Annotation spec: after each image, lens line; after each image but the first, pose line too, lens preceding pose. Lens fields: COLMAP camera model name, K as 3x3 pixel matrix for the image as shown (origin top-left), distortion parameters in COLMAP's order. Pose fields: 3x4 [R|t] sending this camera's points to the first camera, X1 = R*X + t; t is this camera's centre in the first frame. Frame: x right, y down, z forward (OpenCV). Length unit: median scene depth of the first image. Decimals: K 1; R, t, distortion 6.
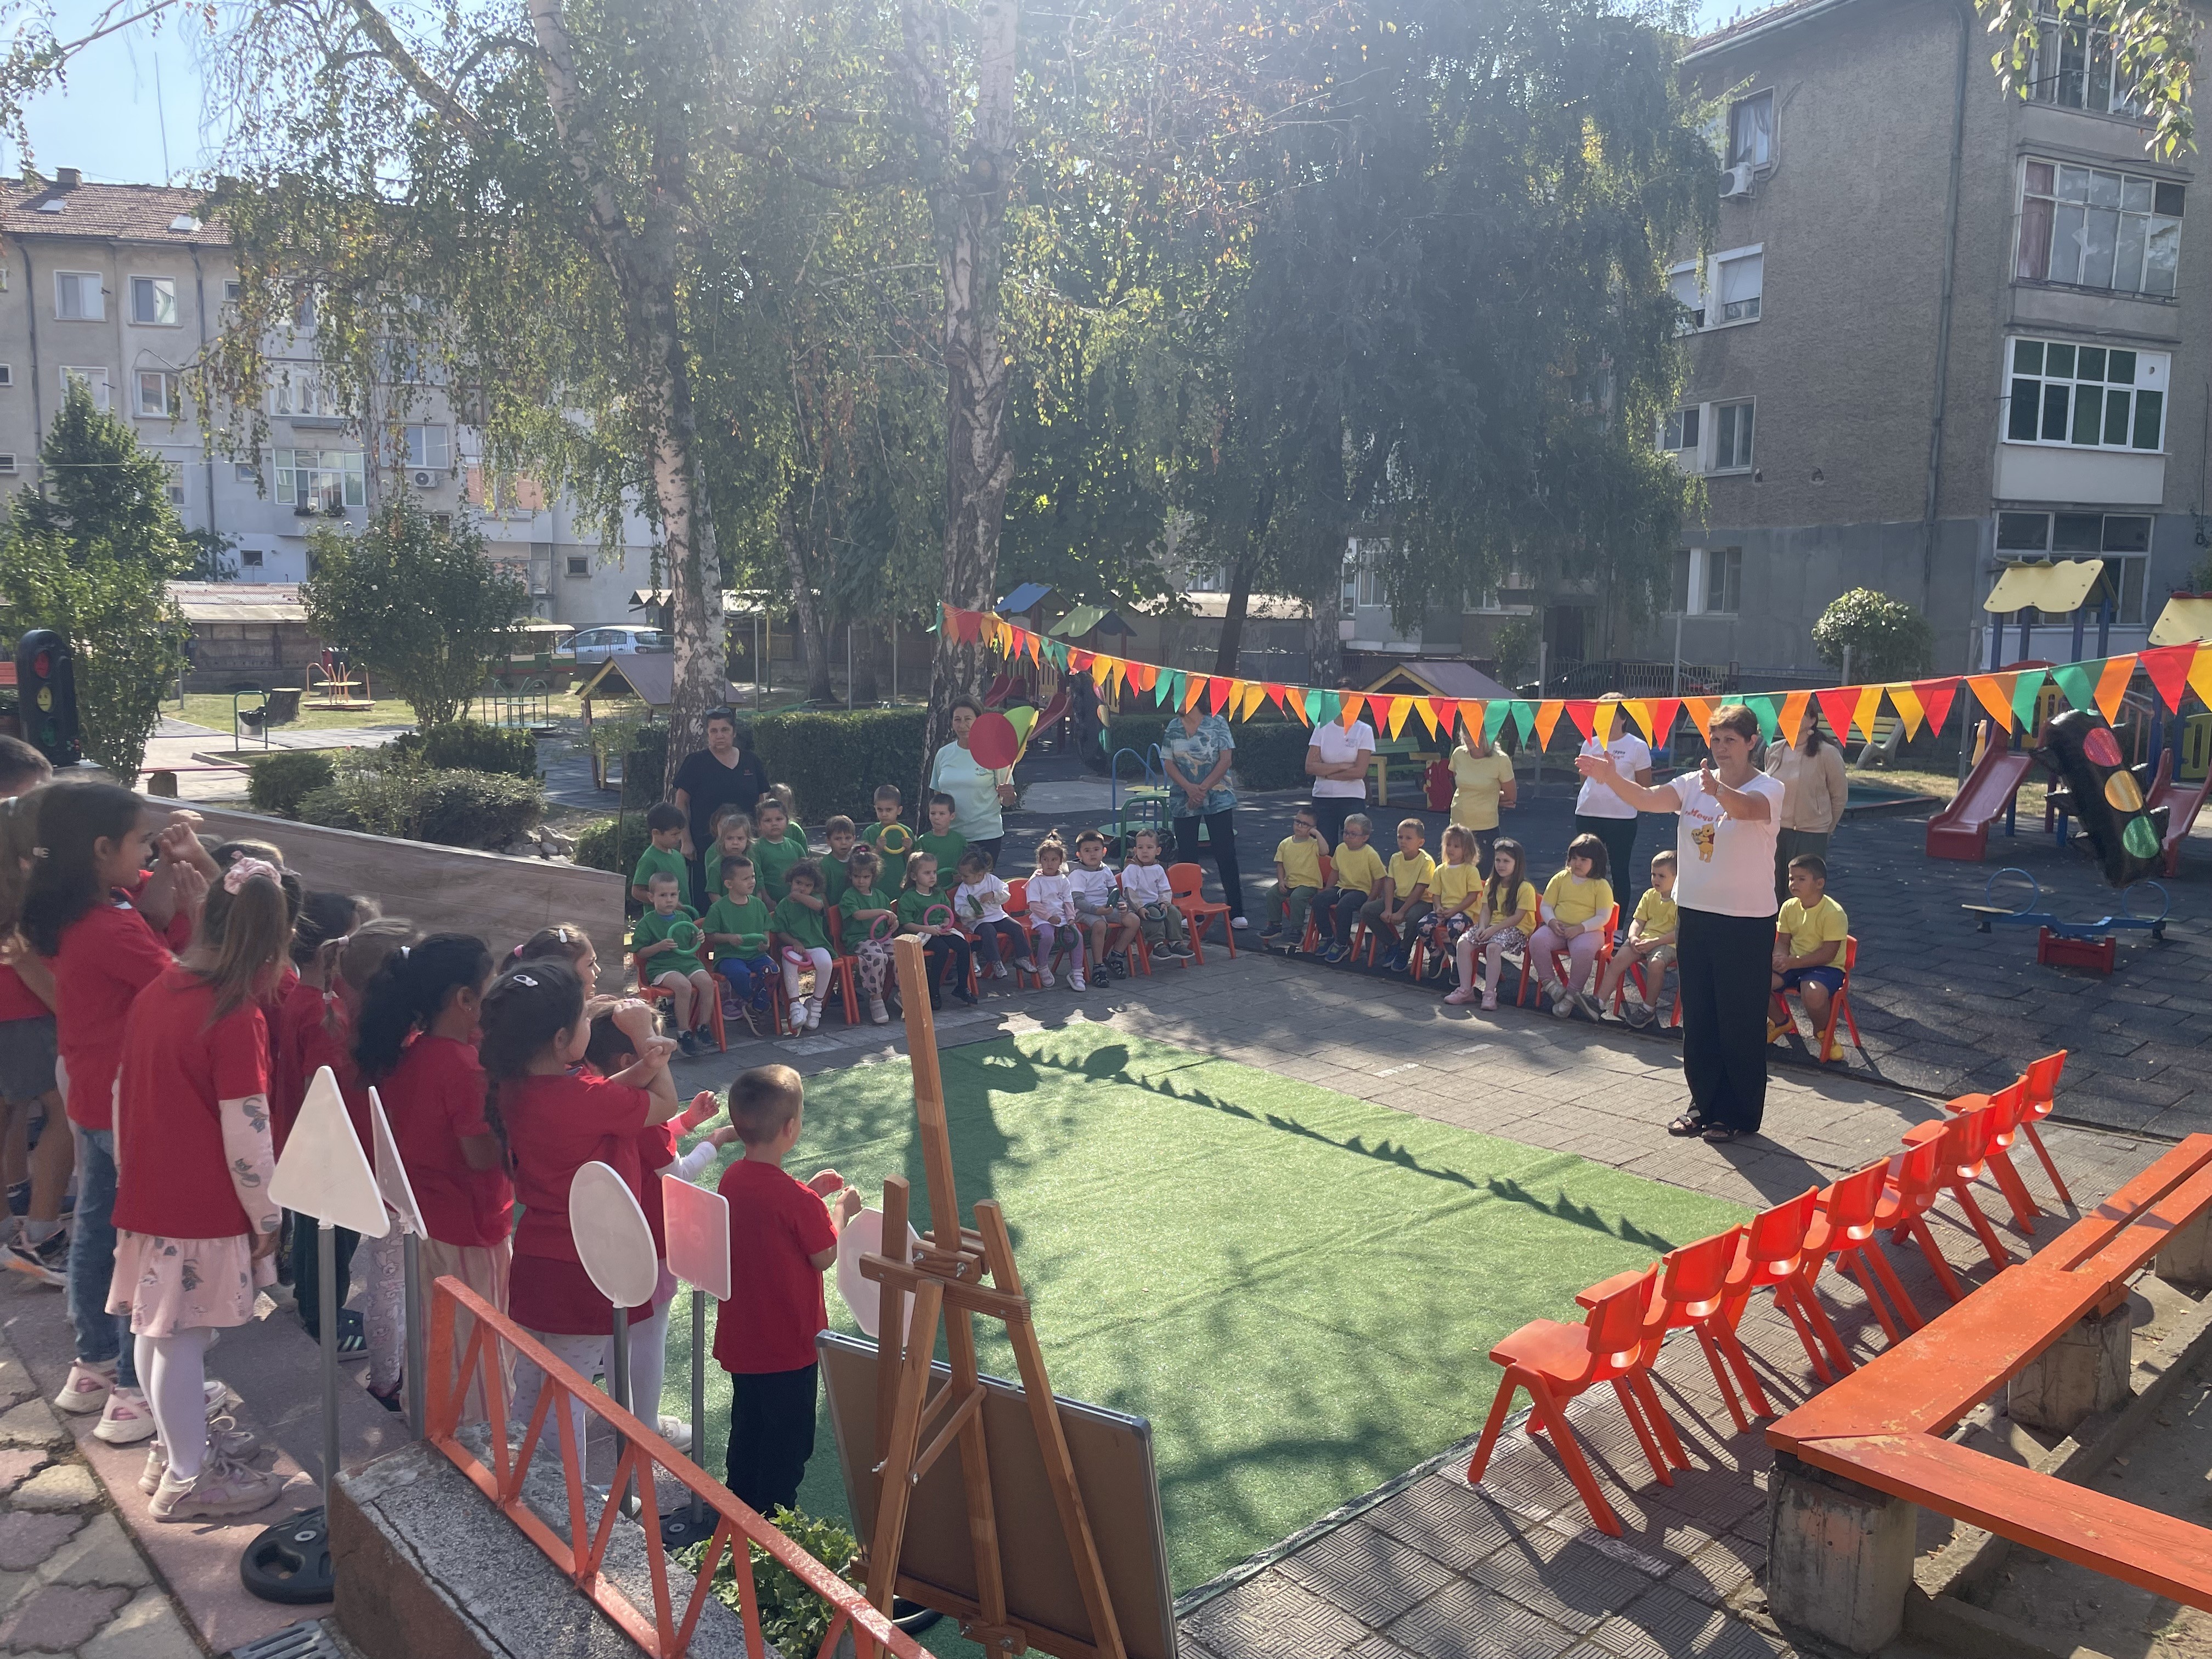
lens RADIAL K [[1714.5, 0, 1117.4], [0, 1714.5, 837.7], [0, 0, 1]] dist [0.093647, -0.124147]
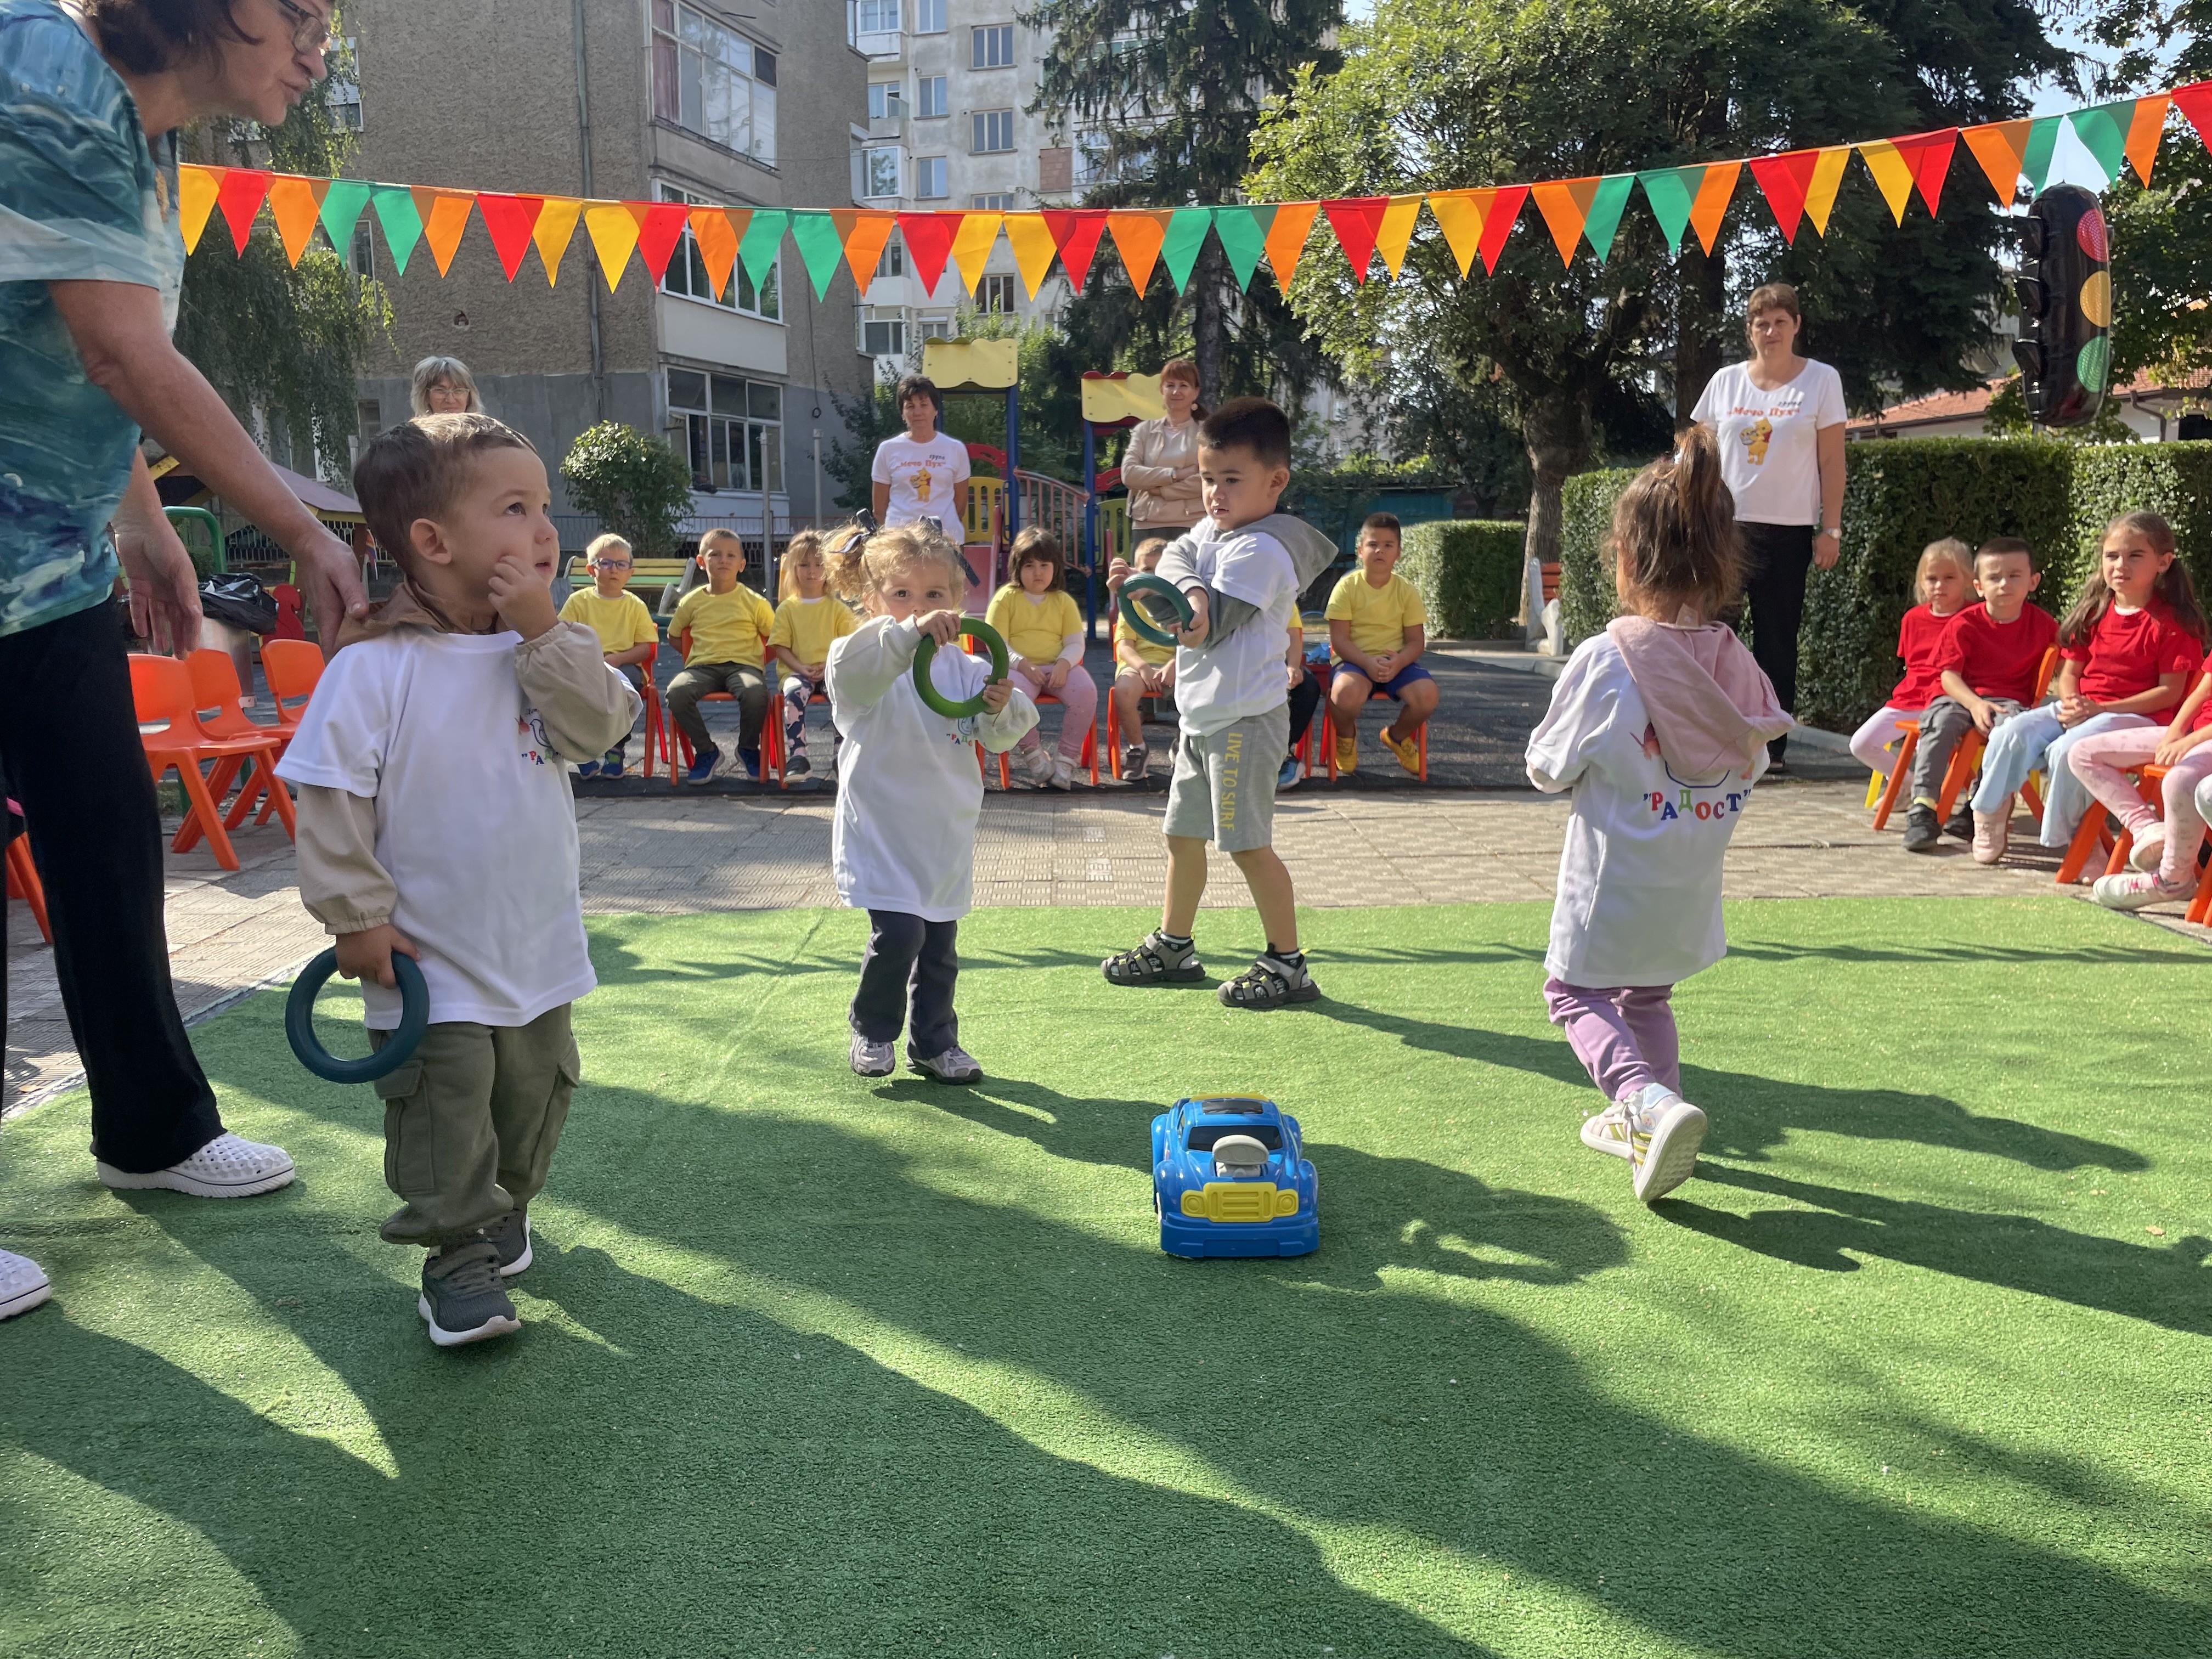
lens RADIAL K [[1714.5, 0, 1117.4], [0, 1714.5, 837.7], [0, 0, 1]] dist [0.093647, -0.124147]
pose [[0.670934, -0.135341, 0.729061, -0.067281], [0.109454, 0.990508, 0.083148, 0.021083], [-0.733394, 0.024012, 0.679379, 0.171261]]
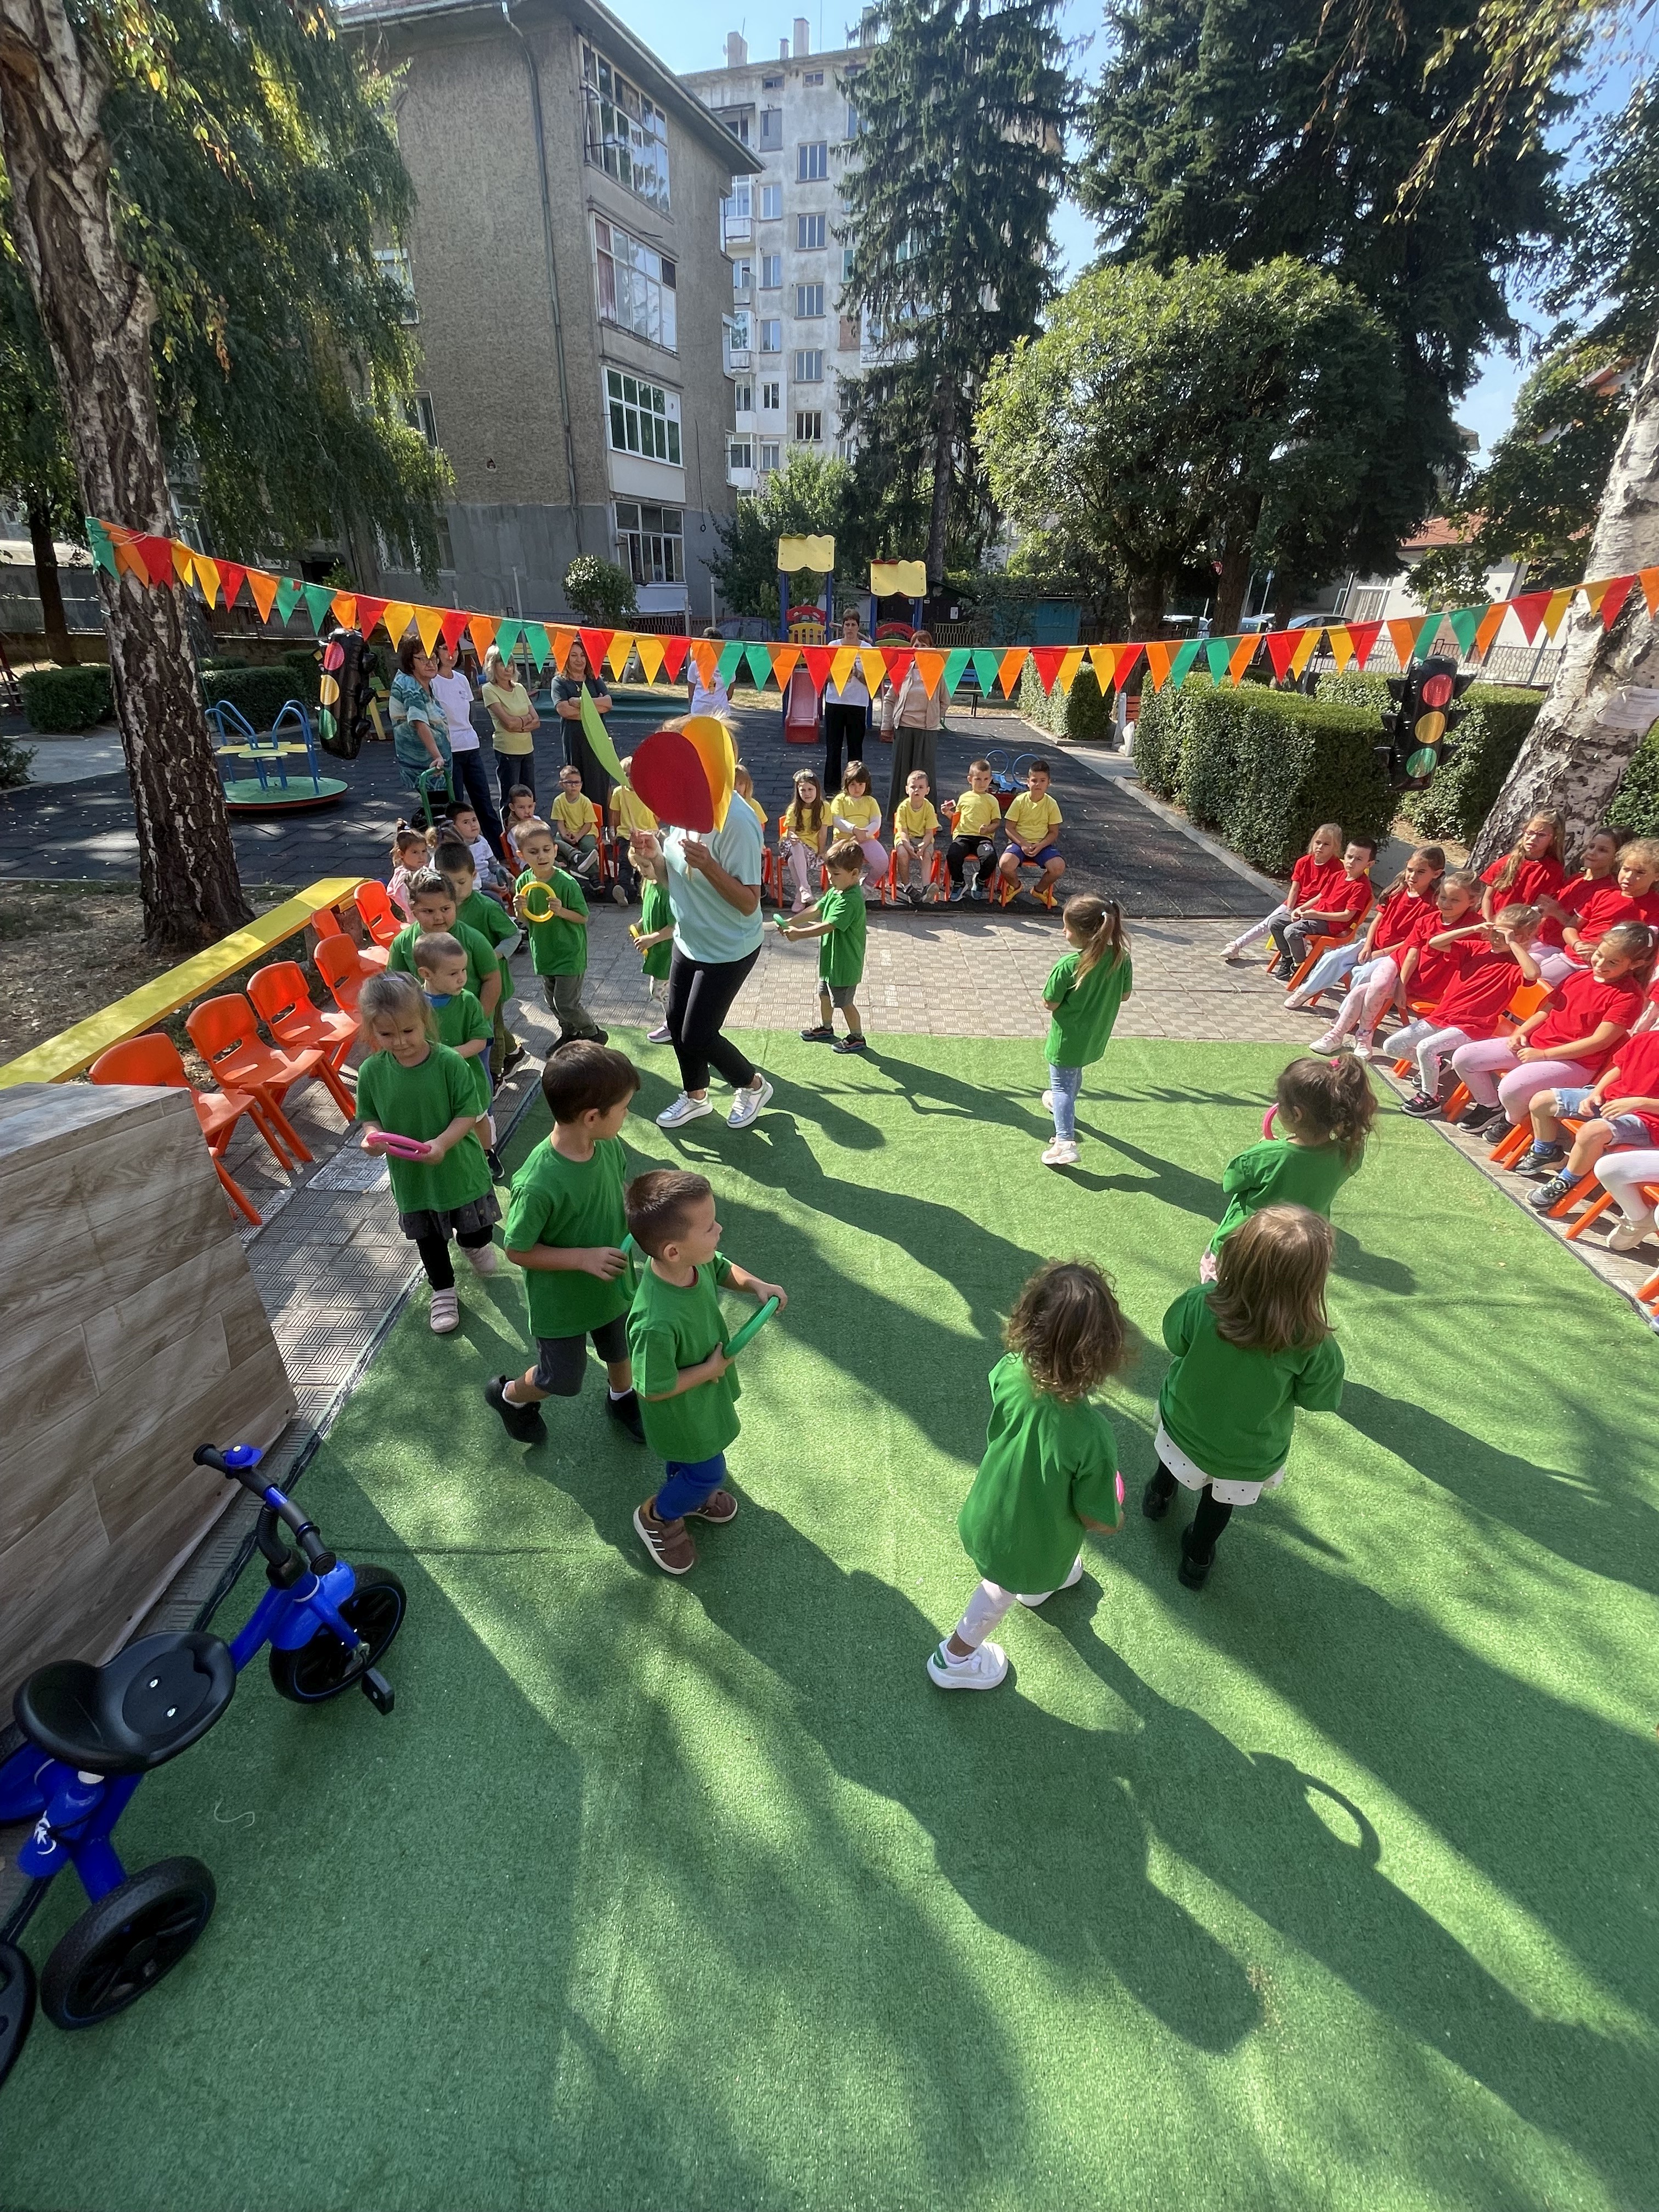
lens RADIAL K [[911.6, 0, 833.8], [0, 911.6, 1102.0], [0, 0, 1]] dist [0.011572, -0.000186]
pose [[0.699366, -0.346391, 0.625220, -0.078396], [0.079578, 0.907019, 0.413501, -0.018037], [-0.710320, -0.239435, 0.661904, 0.166338]]
